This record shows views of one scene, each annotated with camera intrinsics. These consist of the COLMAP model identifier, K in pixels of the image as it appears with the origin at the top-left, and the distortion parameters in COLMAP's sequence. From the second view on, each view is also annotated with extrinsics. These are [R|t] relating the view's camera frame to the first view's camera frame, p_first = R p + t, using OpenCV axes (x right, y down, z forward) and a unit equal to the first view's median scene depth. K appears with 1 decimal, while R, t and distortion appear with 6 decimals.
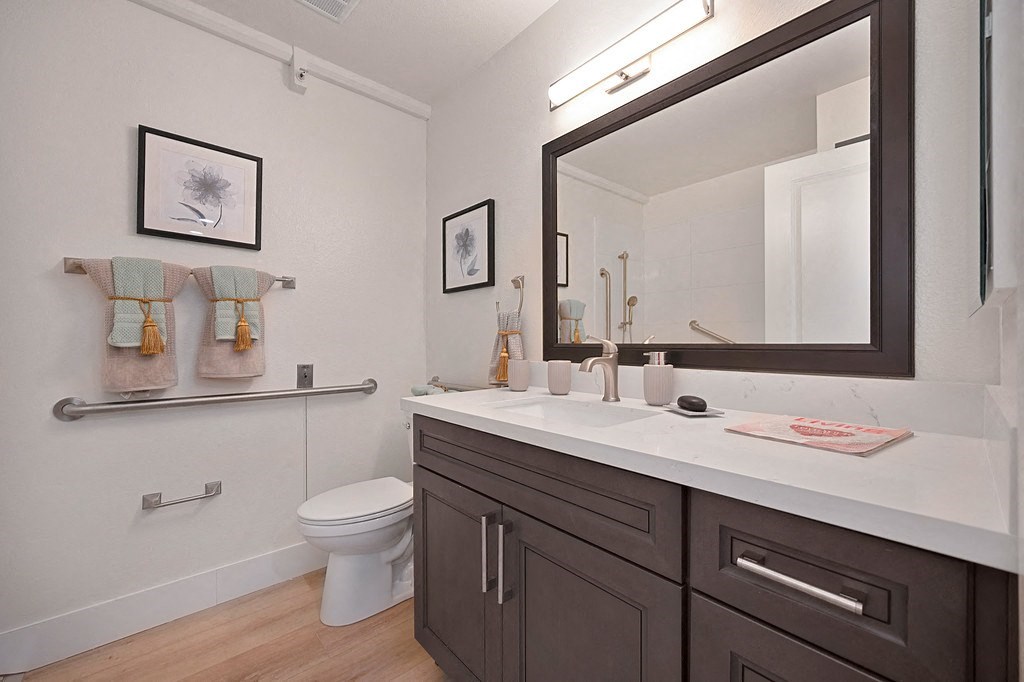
lens RADIAL K [[402.5, 0, 514.5], [0, 402.5, 339.7], [0, 0, 1]] dist [0.003096, -0.000124]
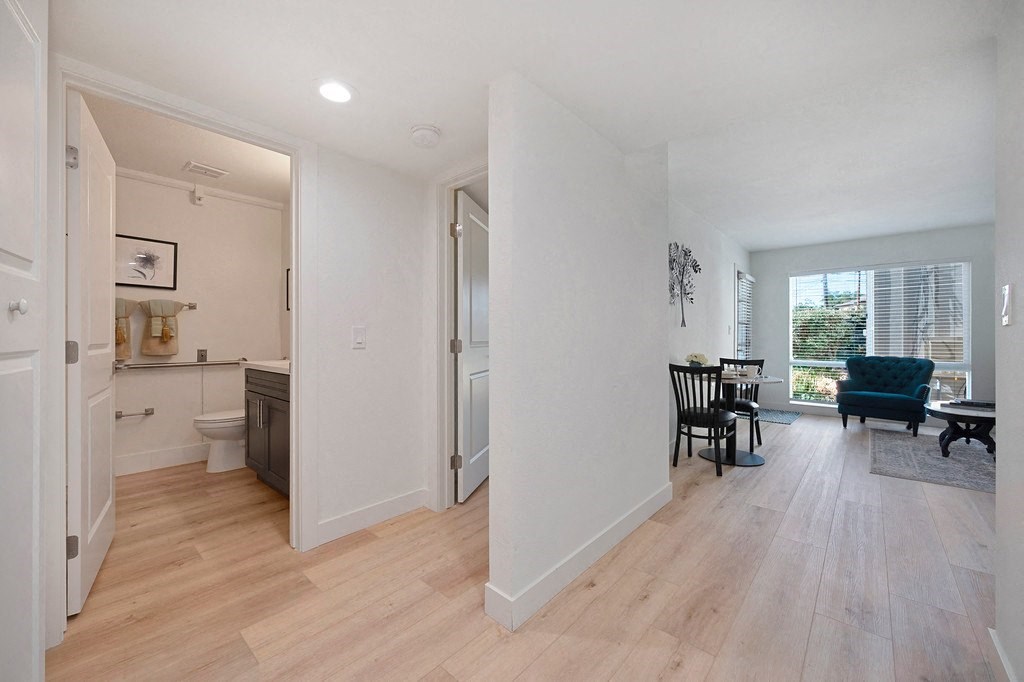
lens RADIAL K [[402.5, 0, 507.0], [0, 402.5, 331.9], [0, 0, 1]] dist [0.003096, -0.000124]
pose [[0.993612, 0.002221, 0.112830, 0.788186], [-0.001769, 0.999990, -0.004113, -0.016468], [-0.112838, 0.003888, 0.993606, -1.190235]]
